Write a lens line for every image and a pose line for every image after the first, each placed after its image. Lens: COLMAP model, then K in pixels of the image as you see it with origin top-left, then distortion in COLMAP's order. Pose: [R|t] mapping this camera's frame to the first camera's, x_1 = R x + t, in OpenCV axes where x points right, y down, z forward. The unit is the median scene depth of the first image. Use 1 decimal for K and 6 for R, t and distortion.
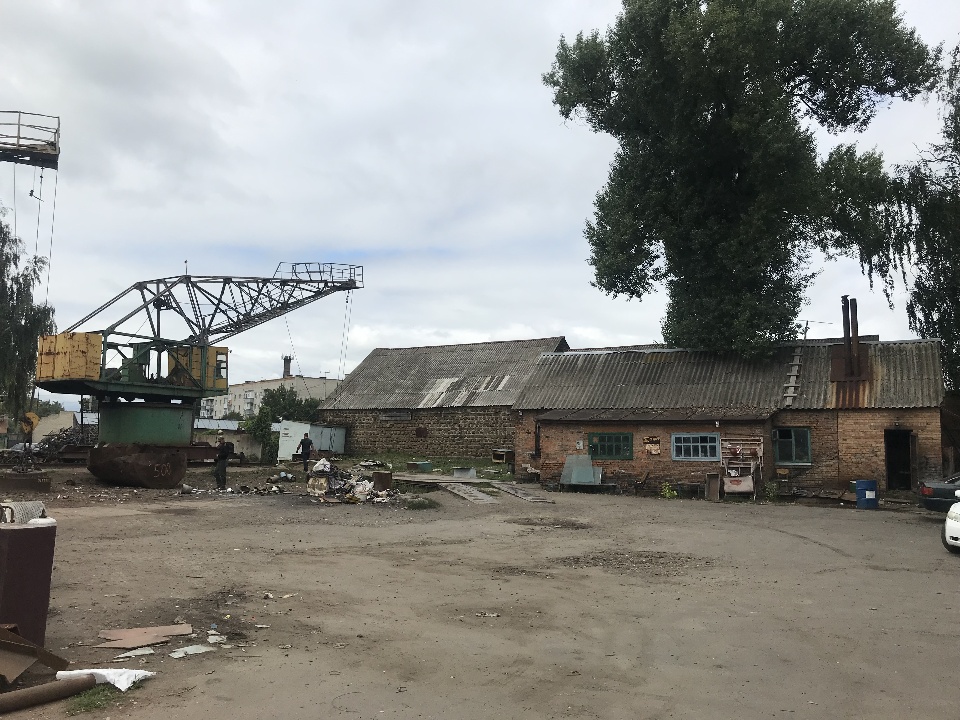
lens RADIAL K [[785.0, 0, 479.1], [0, 785.0, 359.5], [0, 0, 1]] dist [0.010939, 0.001035]
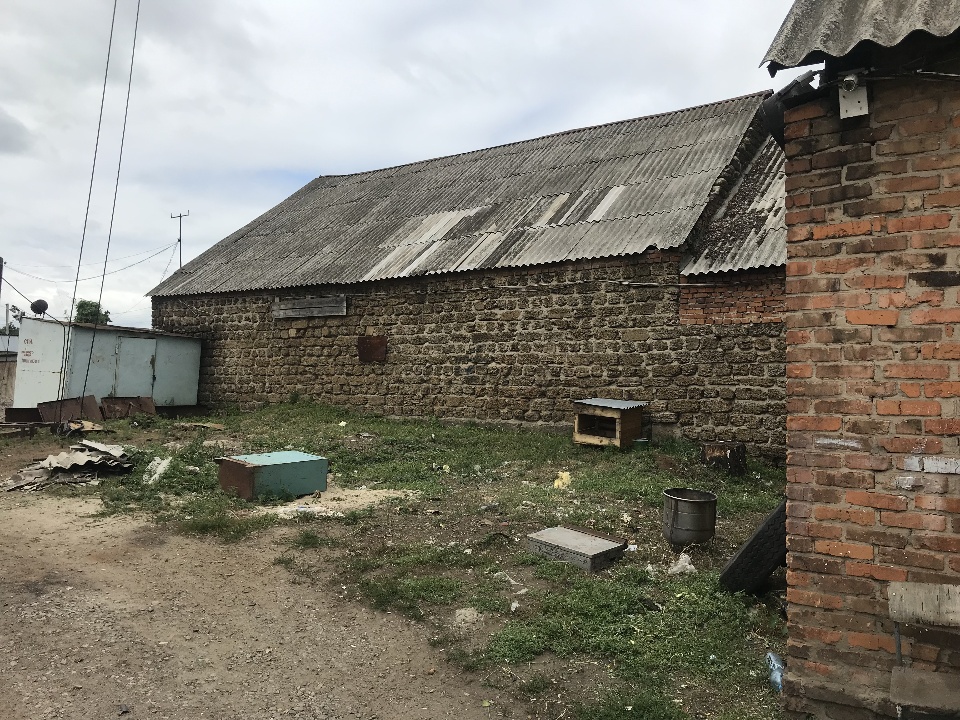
lens RADIAL K [[785.0, 0, 479.2], [0, 785.0, 362.0], [0, 0, 1]] dist [0.010939, 0.001035]
pose [[0.996450, 0.009470, -0.083649, 0.005189], [-0.003540, 0.997487, 0.070759, 0.073299], [0.084109, -0.070212, 0.993980, 0.649965]]
